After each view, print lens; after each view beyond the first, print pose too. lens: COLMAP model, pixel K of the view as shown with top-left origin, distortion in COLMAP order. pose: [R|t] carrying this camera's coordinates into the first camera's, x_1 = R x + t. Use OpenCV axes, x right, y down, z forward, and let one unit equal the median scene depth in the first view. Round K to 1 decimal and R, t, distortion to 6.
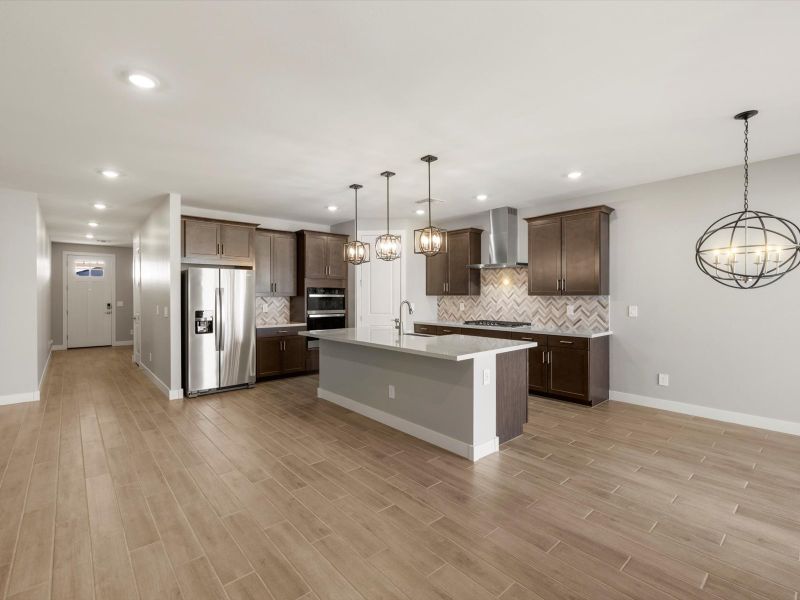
lens RADIAL K [[373.6, 0, 400.0], [0, 373.6, 300.0], [0, 0, 1]] dist [0.000871, 0.000147]
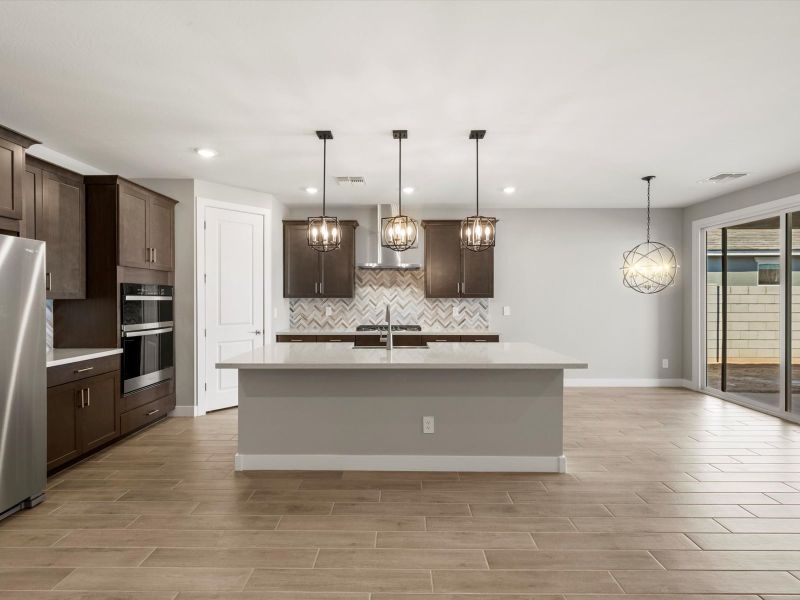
lens RADIAL K [[373.6, 0, 400.0], [0, 373.6, 300.0], [0, 0, 1]] dist [0.000871, 0.000147]
pose [[0.666245, -0.002940, 0.745728, -0.441711], [0.008427, 0.999958, -0.003586, -0.003465], [-0.745686, 0.008673, 0.666241, 0.379430]]
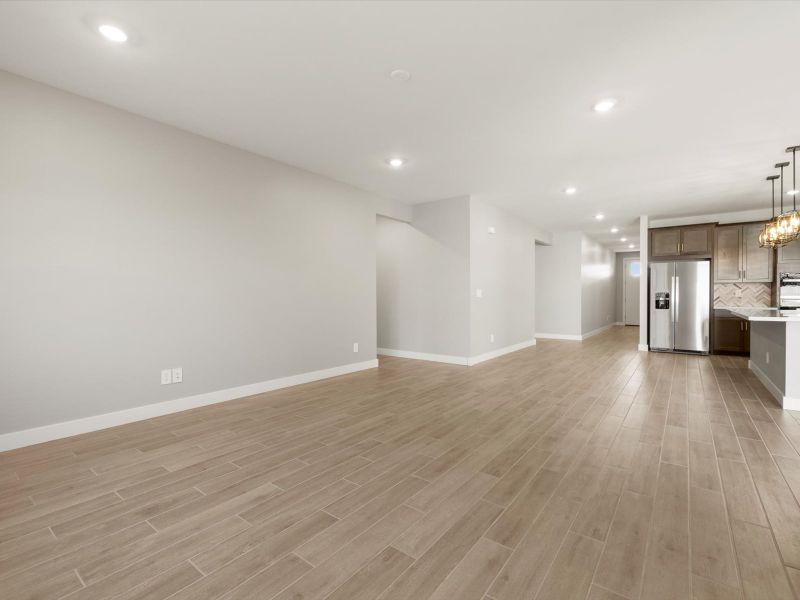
lens RADIAL K [[373.6, 0, 400.0], [0, 373.6, 300.0], [0, 0, 1]] dist [0.000871, 0.000147]
pose [[0.192265, 0.012970, -0.981257, 0.626697], [-0.012632, 0.999863, 0.010741, 0.049216], [0.981262, 0.010330, 0.192403, -0.235599]]
